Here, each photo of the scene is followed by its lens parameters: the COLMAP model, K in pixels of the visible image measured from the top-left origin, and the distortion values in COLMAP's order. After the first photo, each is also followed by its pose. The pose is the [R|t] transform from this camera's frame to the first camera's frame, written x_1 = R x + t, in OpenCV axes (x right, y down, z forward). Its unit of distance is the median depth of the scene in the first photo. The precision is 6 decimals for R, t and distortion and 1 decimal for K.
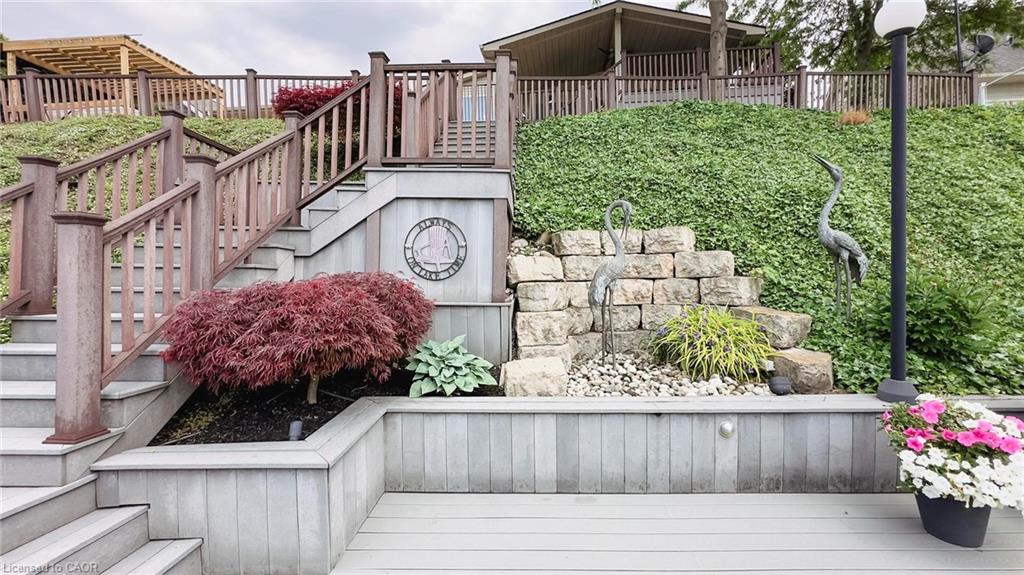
lens RADIAL K [[423.4, 0, 532.1], [0, 423.4, 264.3], [0, 0, 1]] dist [-0.002076, -0.000148]
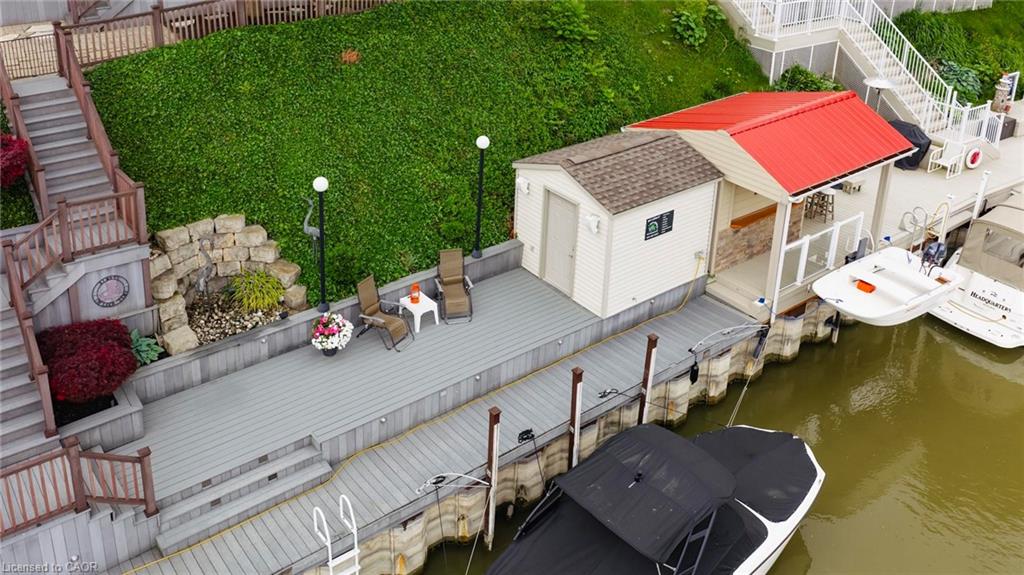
lens RADIAL K [[886.4, 0, 511.4], [0, 886.4, 106.8], [0, 0, 1]] dist [0.000210, -0.007264]
pose [[0.785563, -0.175761, 0.593295, -0.913129], [-0.045565, 0.939778, 0.338736, -1.975263], [-0.617102, -0.293132, 0.730246, -2.409020]]
